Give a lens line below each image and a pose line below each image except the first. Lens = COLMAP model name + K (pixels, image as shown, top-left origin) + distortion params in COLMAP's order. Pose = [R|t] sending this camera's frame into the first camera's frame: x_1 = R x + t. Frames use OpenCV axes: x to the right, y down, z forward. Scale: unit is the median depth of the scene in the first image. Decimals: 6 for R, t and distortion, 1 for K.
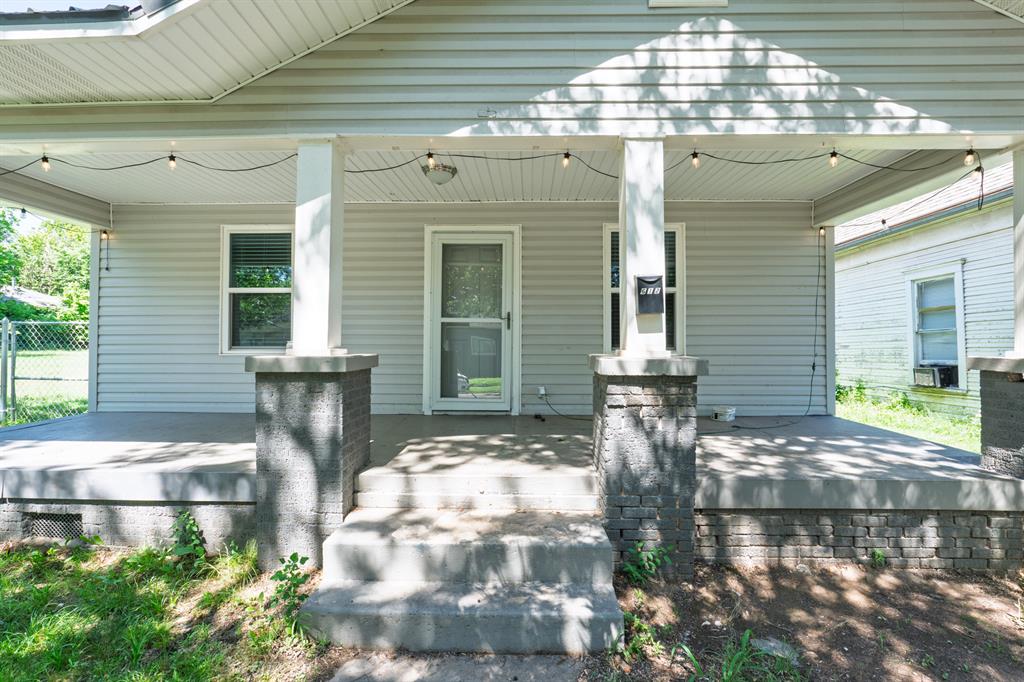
lens RADIAL K [[469.1, 0, 511.9], [0, 469.1, 339.3], [0, 0, 1]] dist [-0.010277, 0.000375]
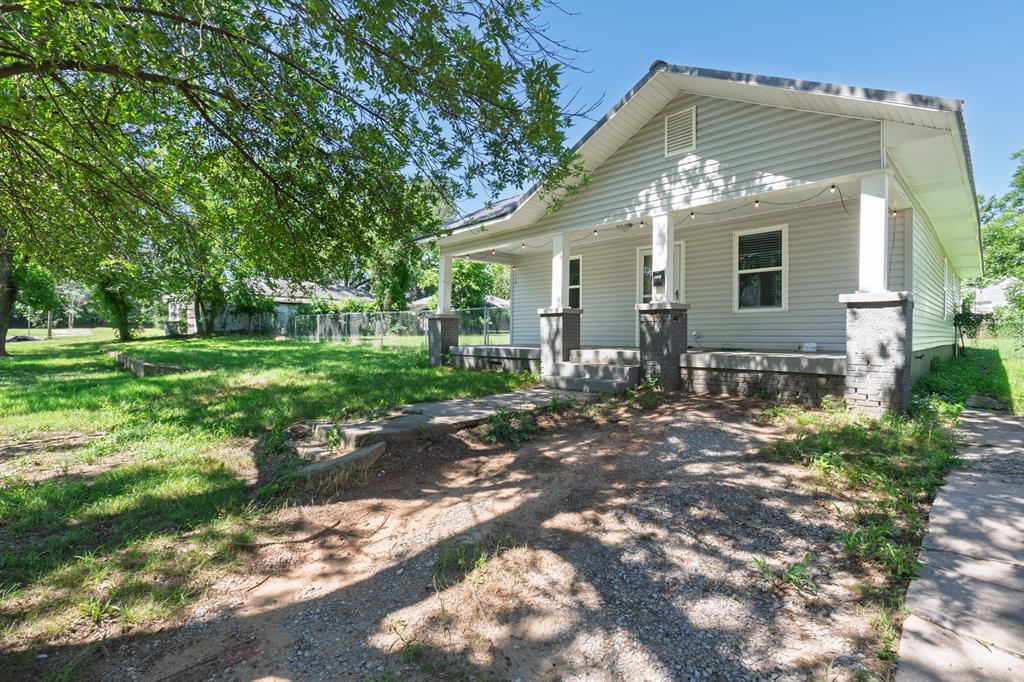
lens RADIAL K [[469.1, 0, 511.9], [0, 469.1, 339.3], [0, 0, 1]] dist [-0.010277, 0.000375]
pose [[0.713918, 0.006144, -0.700202, 0.809663], [0.004060, 0.999908, 0.012913, 0.107443], [0.700218, -0.012061, 0.713828, -0.735918]]
